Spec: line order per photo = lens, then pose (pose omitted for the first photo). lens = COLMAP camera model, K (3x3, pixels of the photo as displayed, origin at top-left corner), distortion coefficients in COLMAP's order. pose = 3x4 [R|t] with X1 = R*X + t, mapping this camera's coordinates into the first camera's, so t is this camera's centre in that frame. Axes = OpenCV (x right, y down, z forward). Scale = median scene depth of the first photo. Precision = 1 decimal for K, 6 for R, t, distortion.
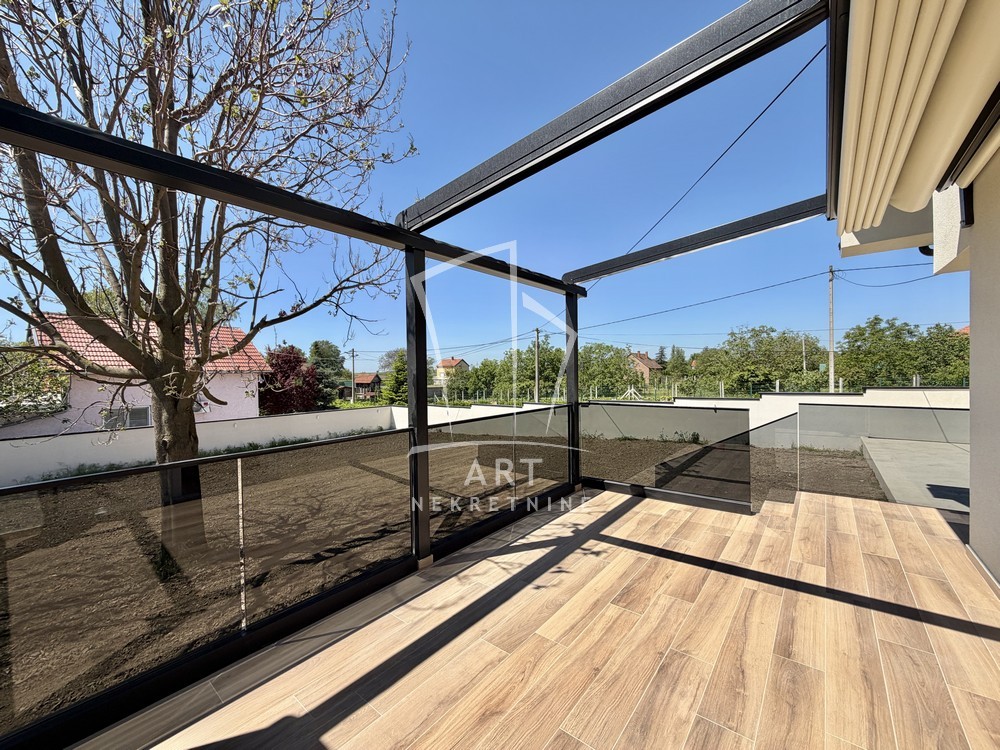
lens RADIAL K [[399.0, 0, 495.2], [0, 399.0, 372.0], [0, 0, 1]] dist [-0.001964, 0.000276]
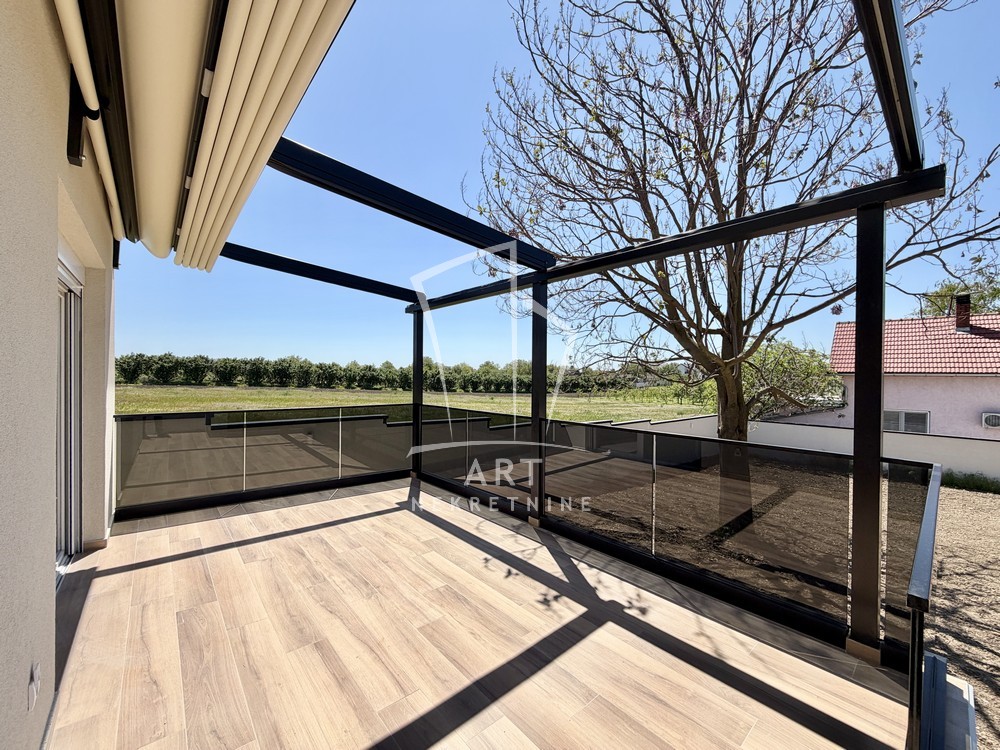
lens RADIAL K [[399.0, 0, 496.0], [0, 399.0, 376.2], [0, 0, 1]] dist [-0.001964, 0.000276]
pose [[-0.165862, 0.017581, -0.985992, 1.068773], [-0.010784, 0.999749, 0.019641, -0.022045], [0.986090, 0.013891, -0.165631, 1.032885]]
